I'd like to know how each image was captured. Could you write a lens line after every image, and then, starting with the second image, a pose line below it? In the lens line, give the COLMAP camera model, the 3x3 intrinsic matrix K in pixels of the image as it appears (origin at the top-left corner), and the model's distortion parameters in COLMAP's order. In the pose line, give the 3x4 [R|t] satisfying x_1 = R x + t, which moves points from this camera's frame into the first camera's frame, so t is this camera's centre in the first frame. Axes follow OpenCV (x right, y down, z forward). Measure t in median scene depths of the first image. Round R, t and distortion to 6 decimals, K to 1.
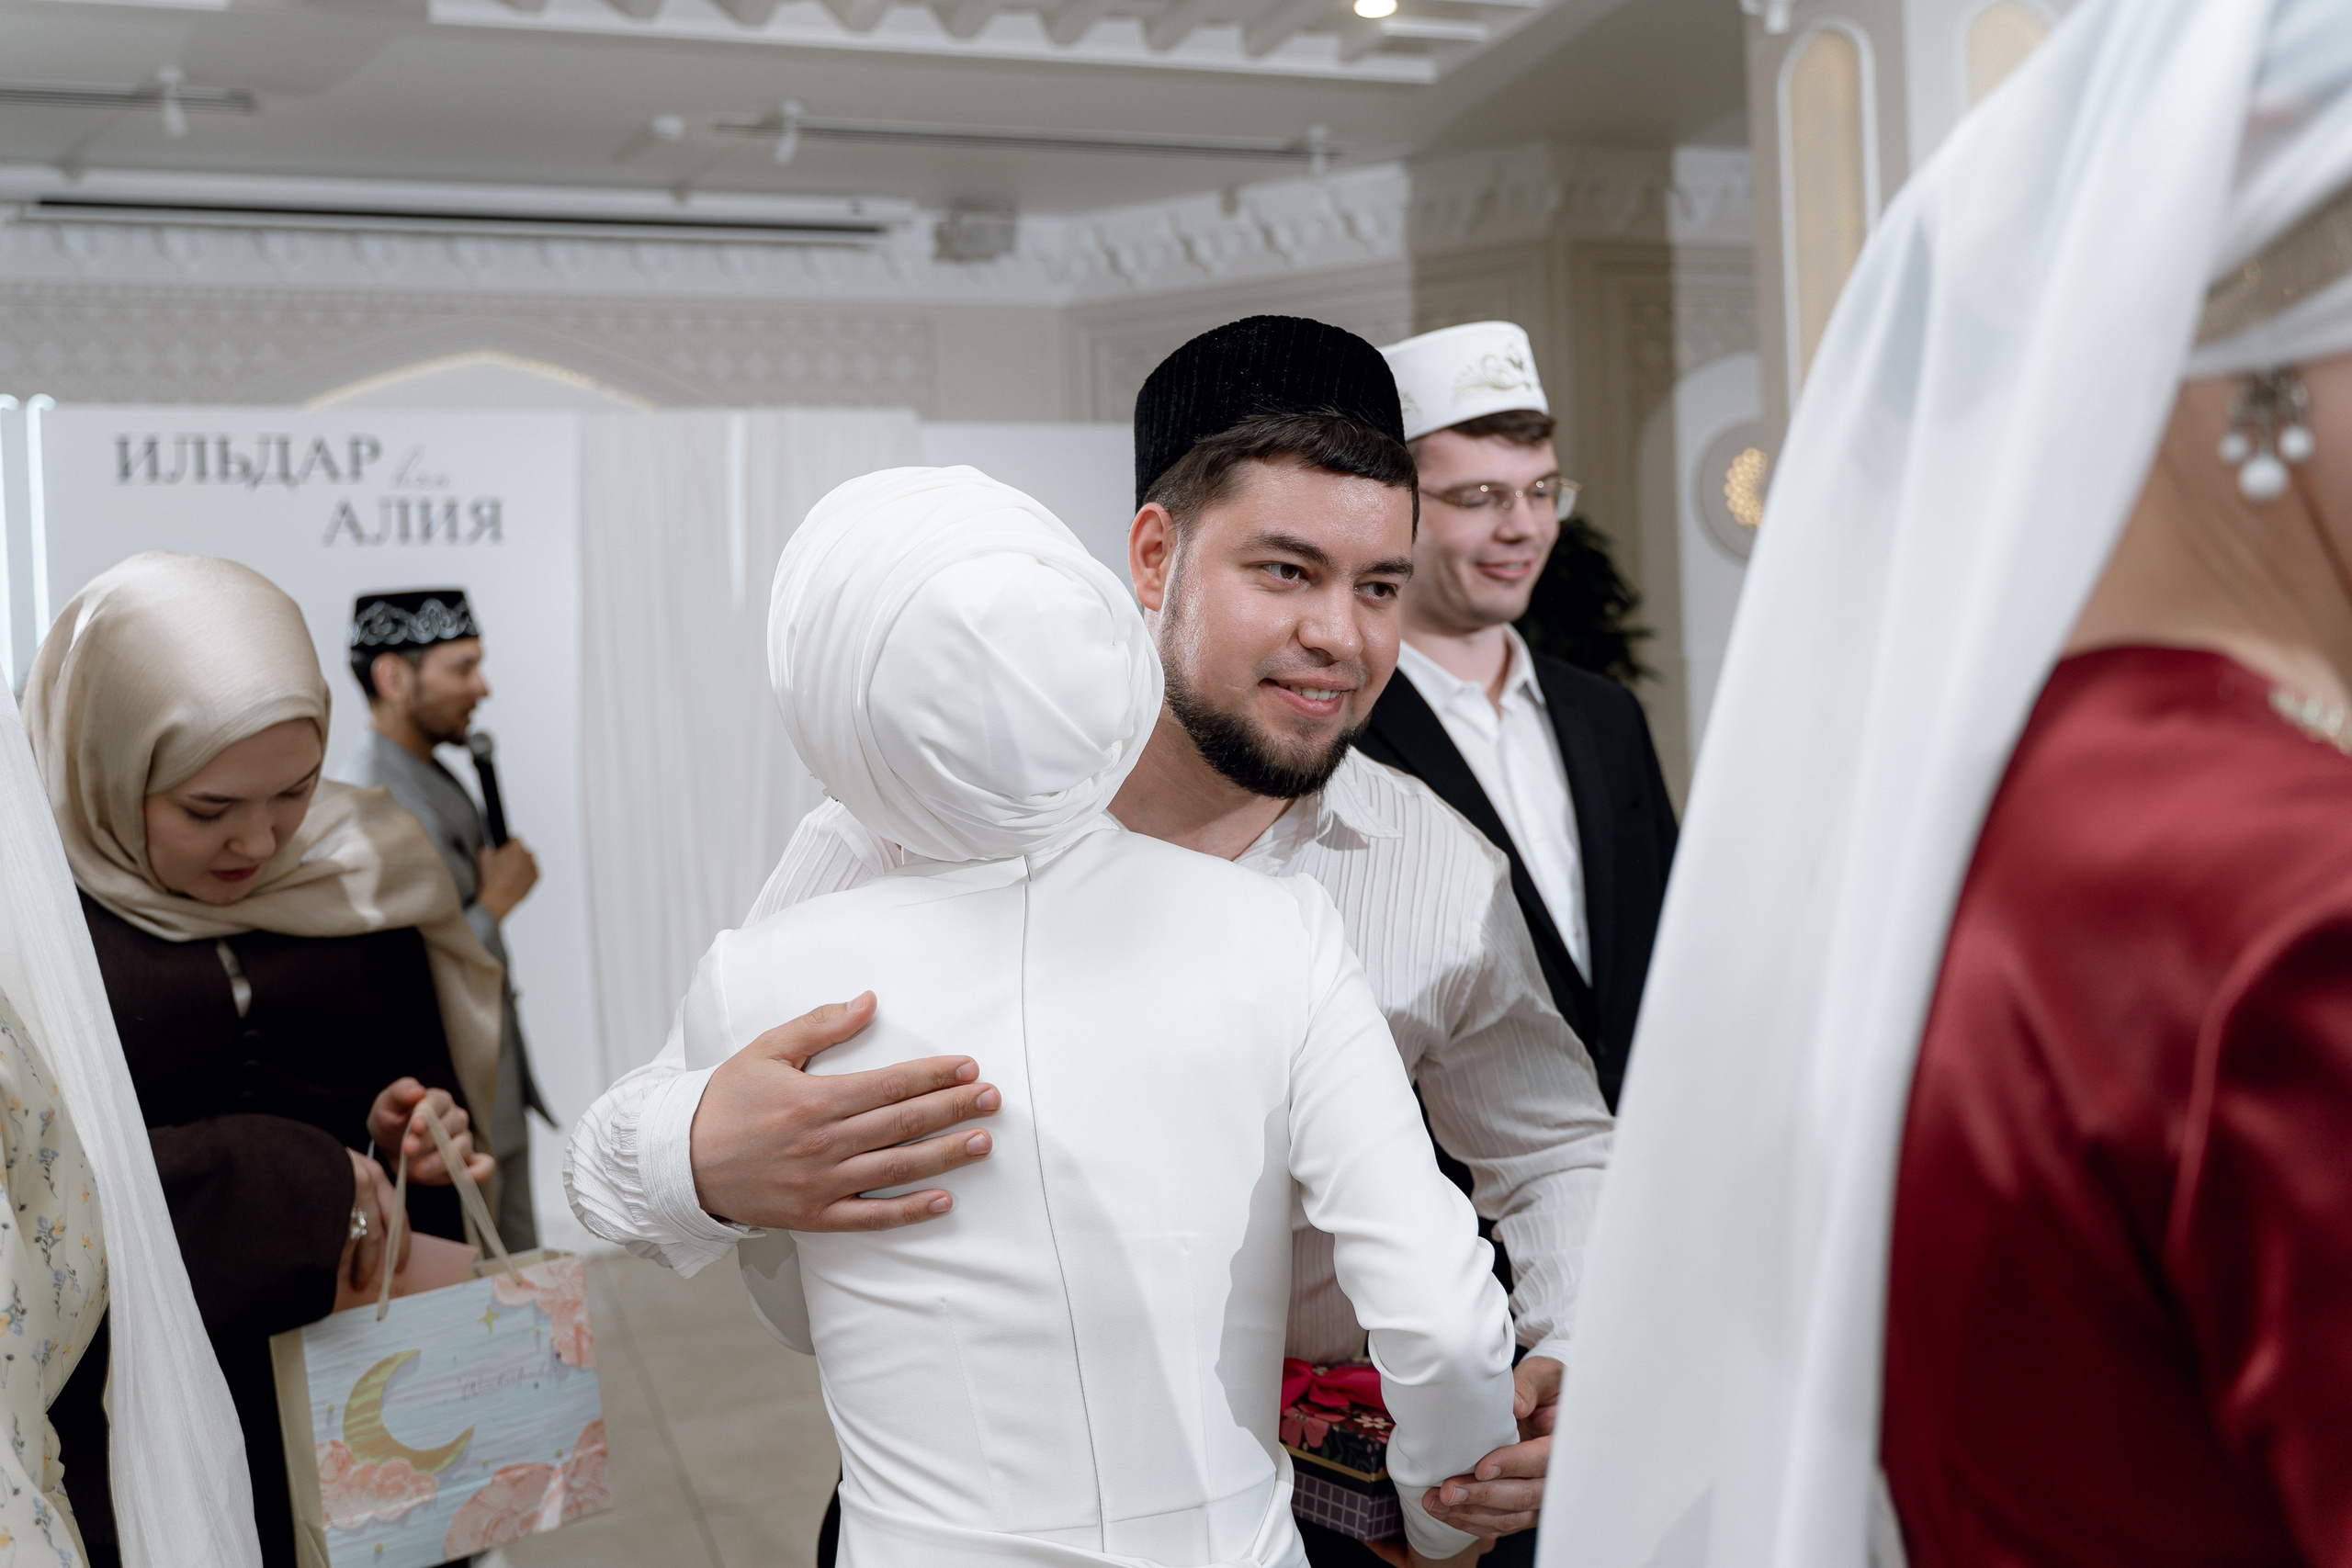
lens RADIAL K [[2078.2, 0, 1056.5], [0, 2078.2, 710.3], [0, 0, 1]] dist [-0.007048, 0.005408]
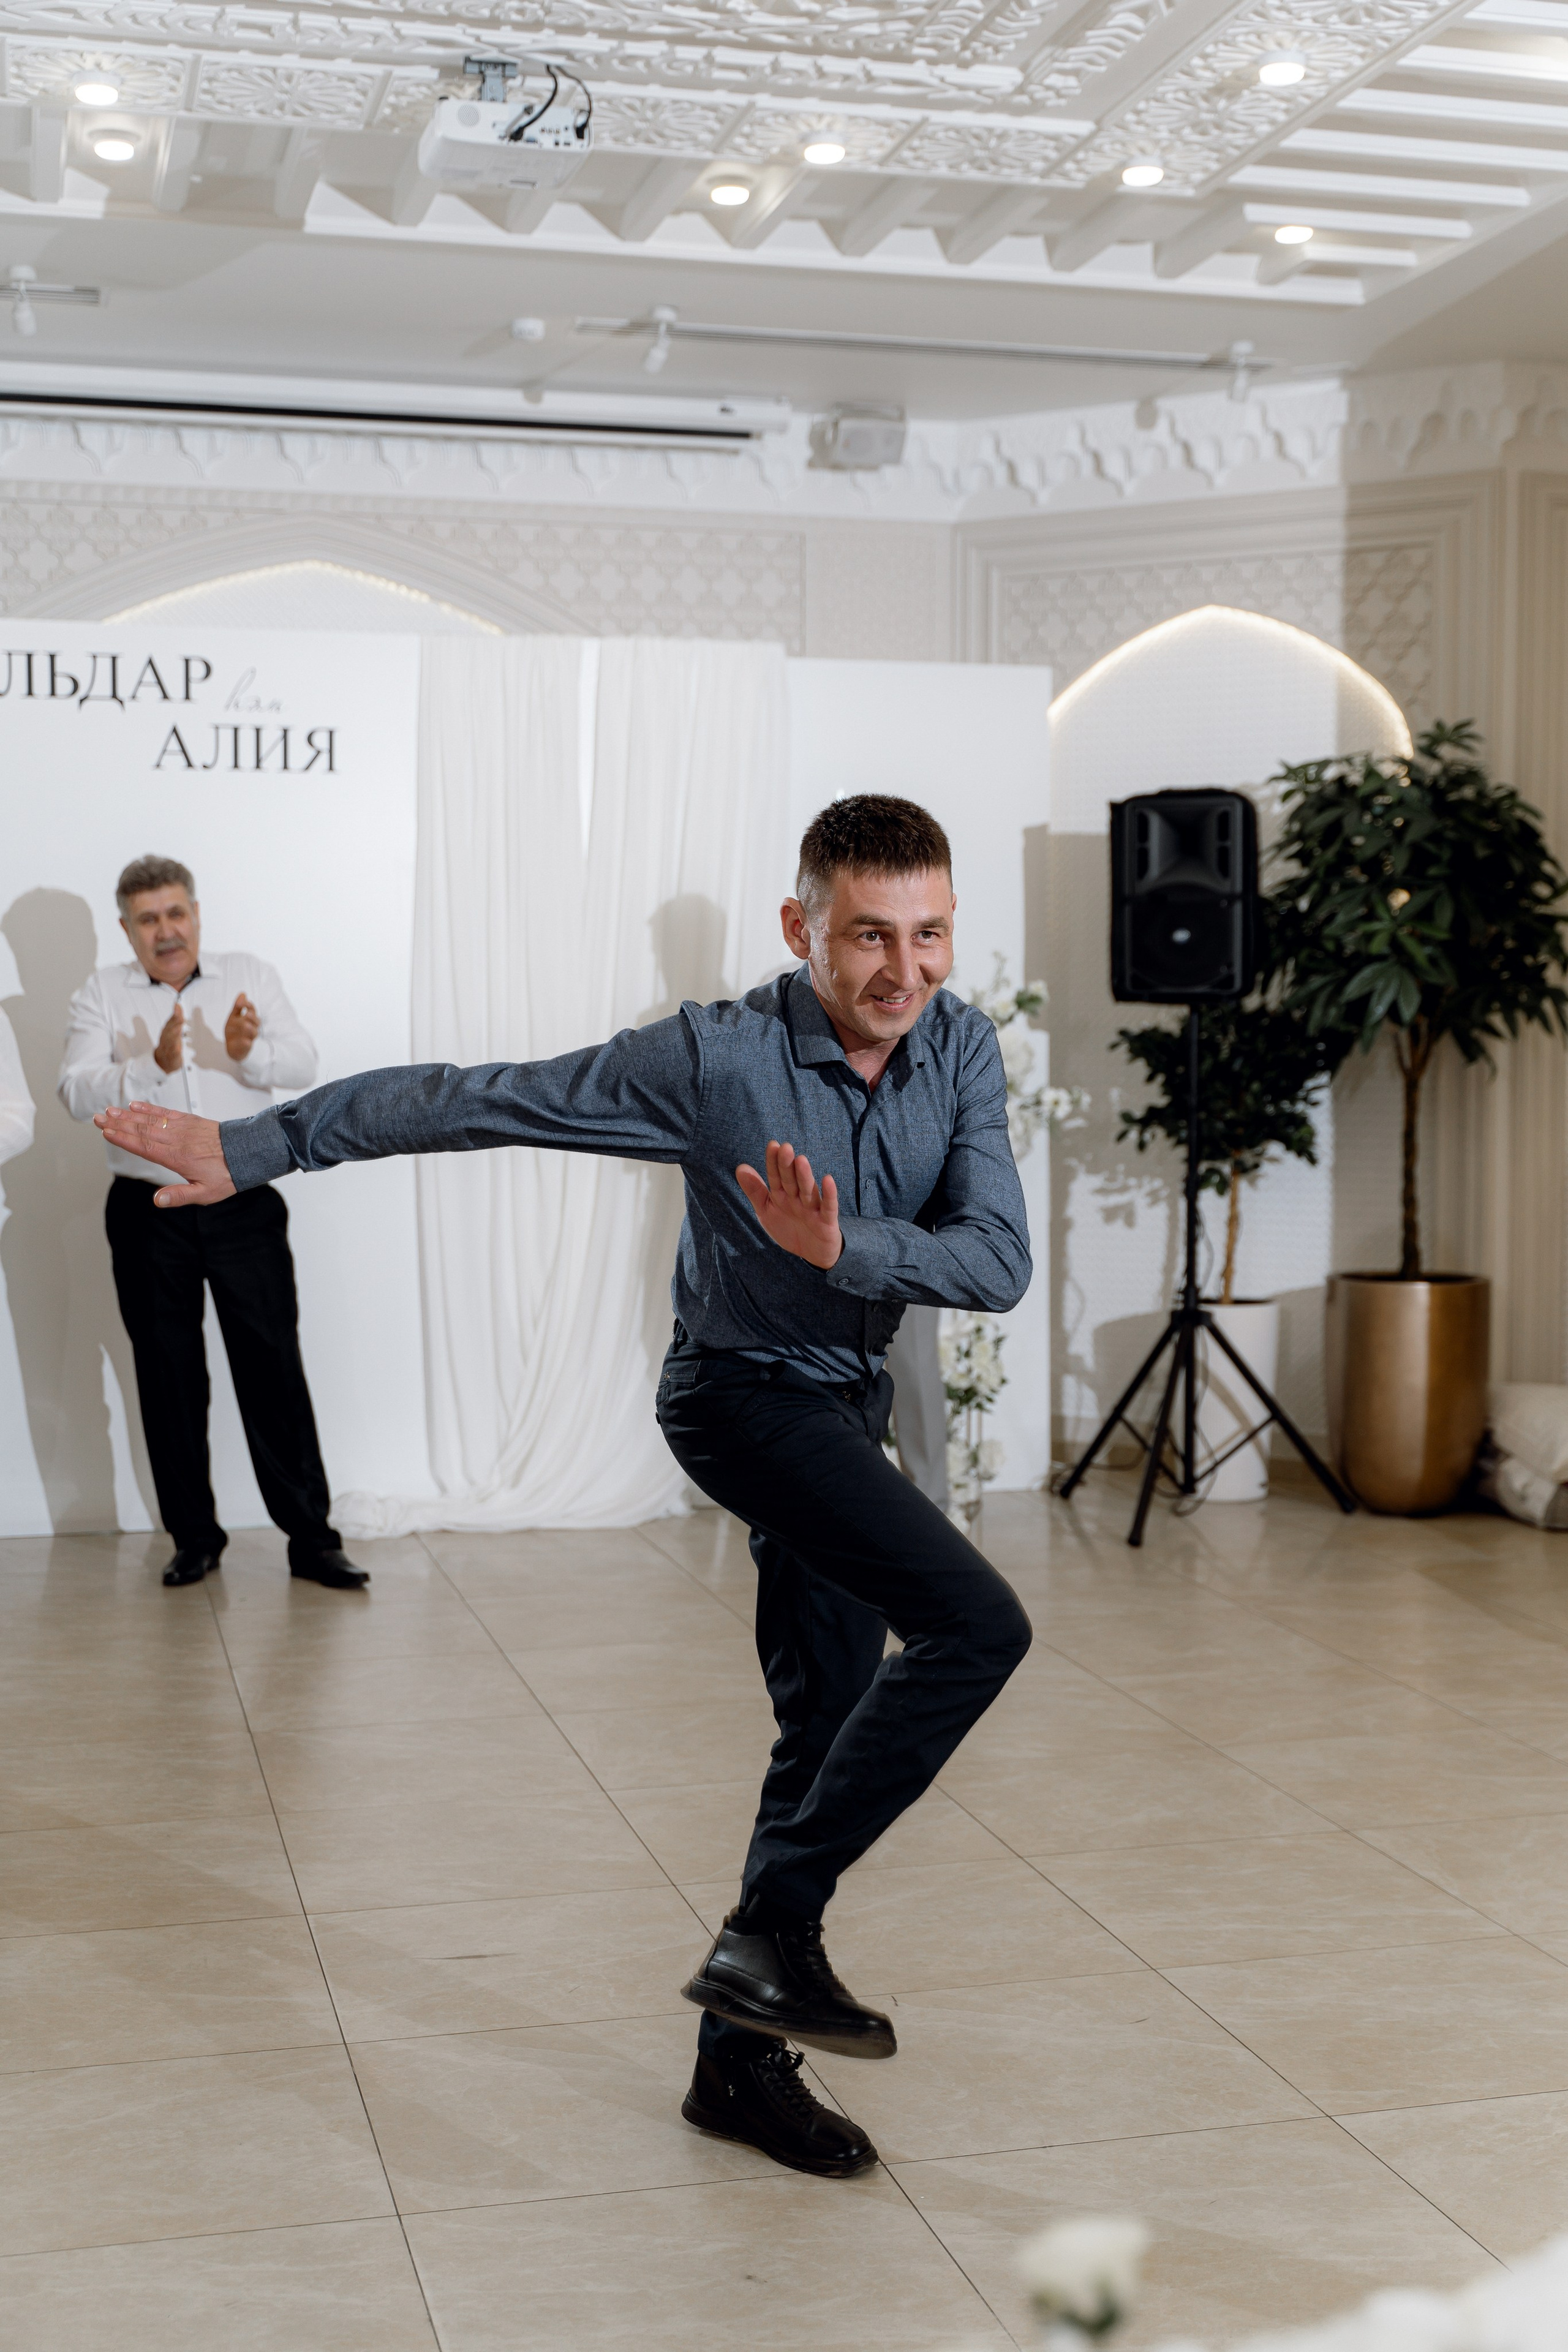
lens RADIAL K [[2879.3, 0, 786.1], [0, 2879.3, 1175.9], [0, 0, 1]] dist [0.012837, -0.094710]
pose [[0.997659, 0.043693, -0.052612, 0.009913], [-0.040397, 0.997249, 0.062157, 0.009868], [0.055183, -0.059886, 0.996679, -0.266791]]
